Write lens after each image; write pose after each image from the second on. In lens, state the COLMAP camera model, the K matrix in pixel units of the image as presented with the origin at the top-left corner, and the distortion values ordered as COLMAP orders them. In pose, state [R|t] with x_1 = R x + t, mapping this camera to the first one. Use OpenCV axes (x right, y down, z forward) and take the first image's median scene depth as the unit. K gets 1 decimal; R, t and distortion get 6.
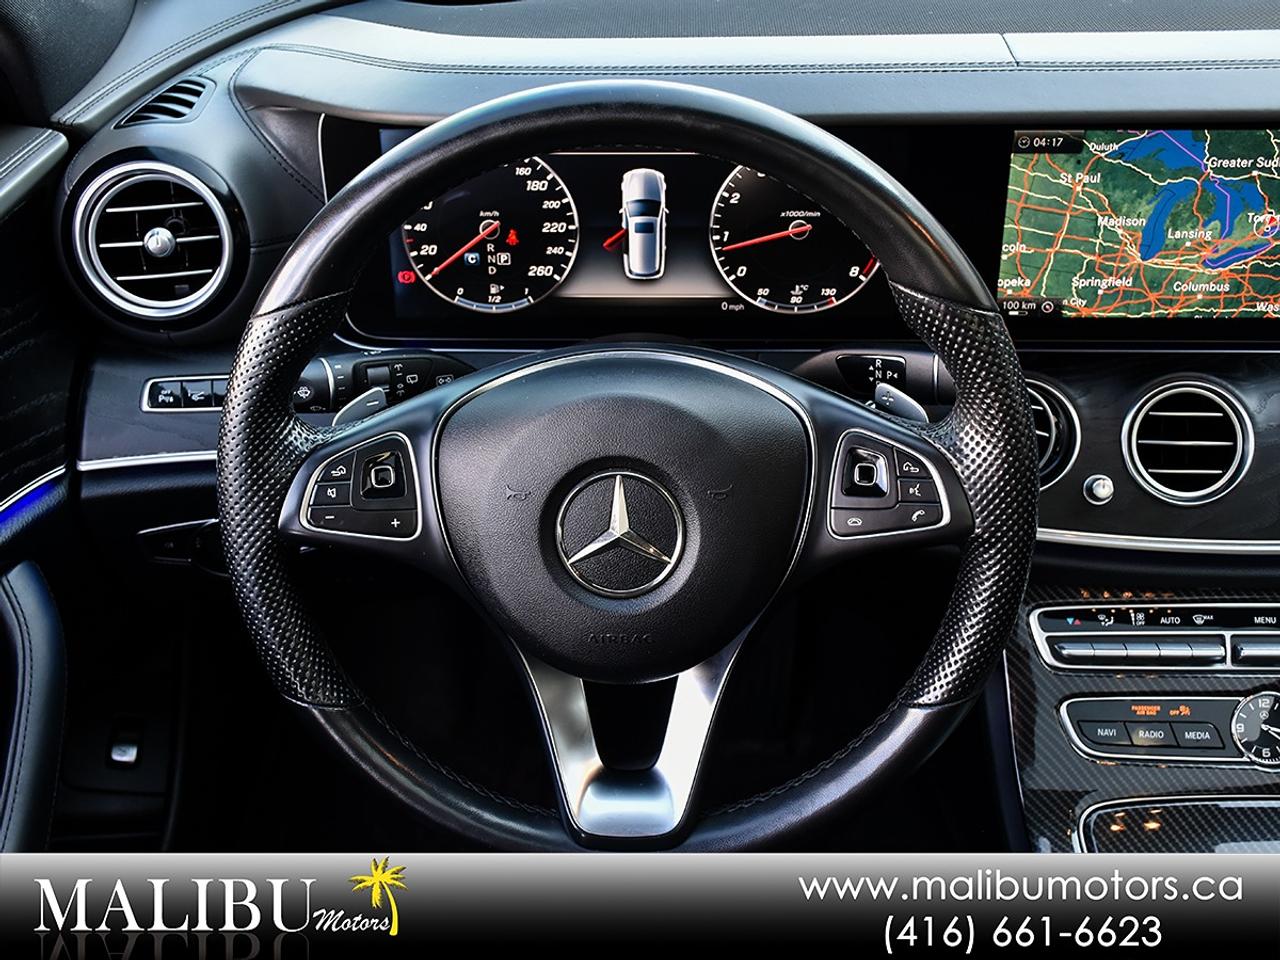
lens RADIAL K [[1537.5, 0, 640.0], [0, 1537.5, 480.0], [0, 0, 1]] dist [0.012827, -0.023917]
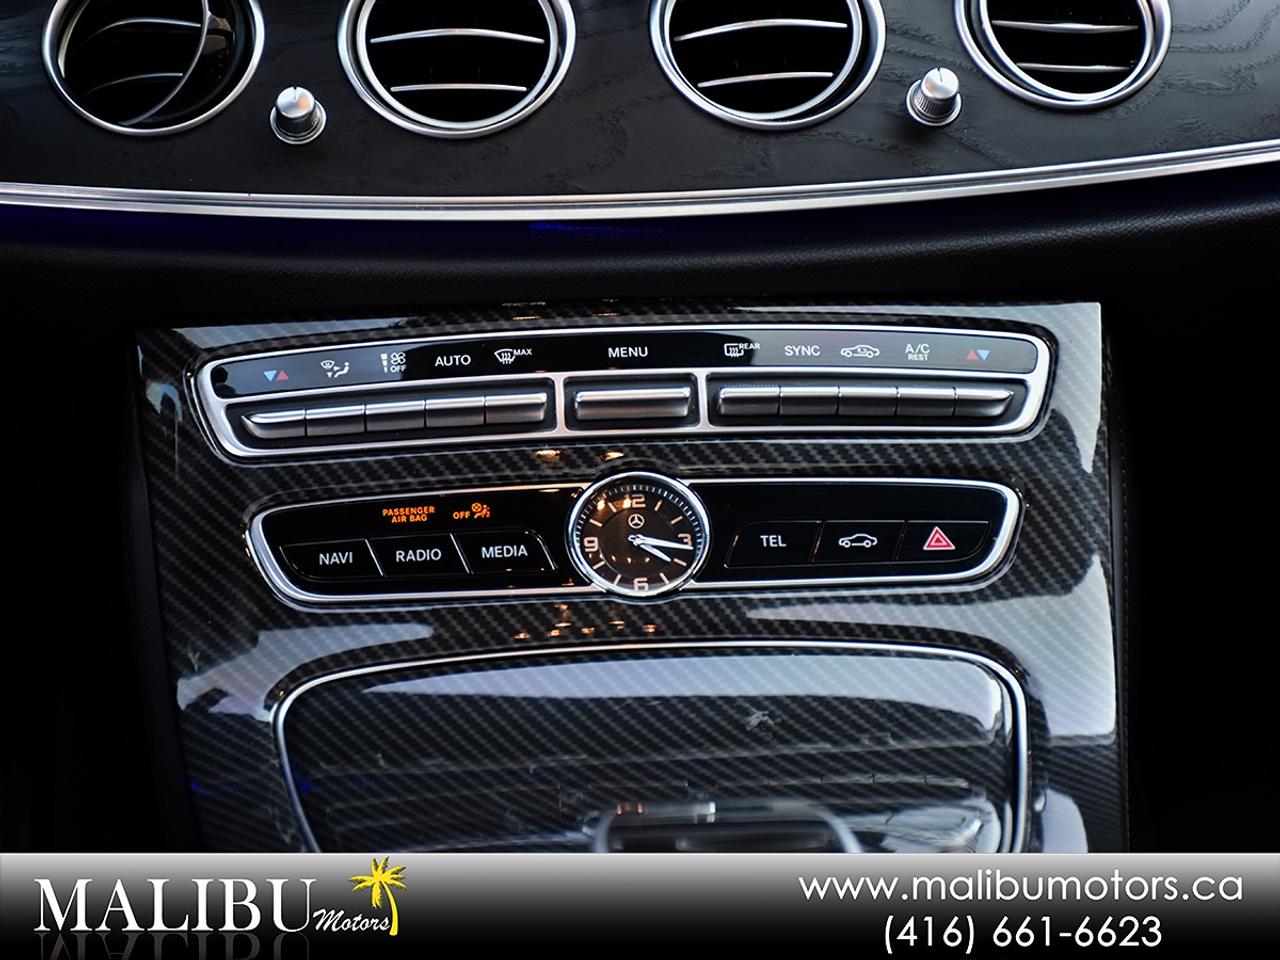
lens RADIAL K [[4094.2, 0, 640.0], [0, 4094.2, 480.0], [0, 0, 1]] dist [-0.015555, 0.229766]
pose [[0.995297, -0.023177, 0.094060, 0.276226], [0.053829, 0.939577, -0.338079, 0.611659], [-0.080541, 0.341552, 0.936405, -0.310930]]
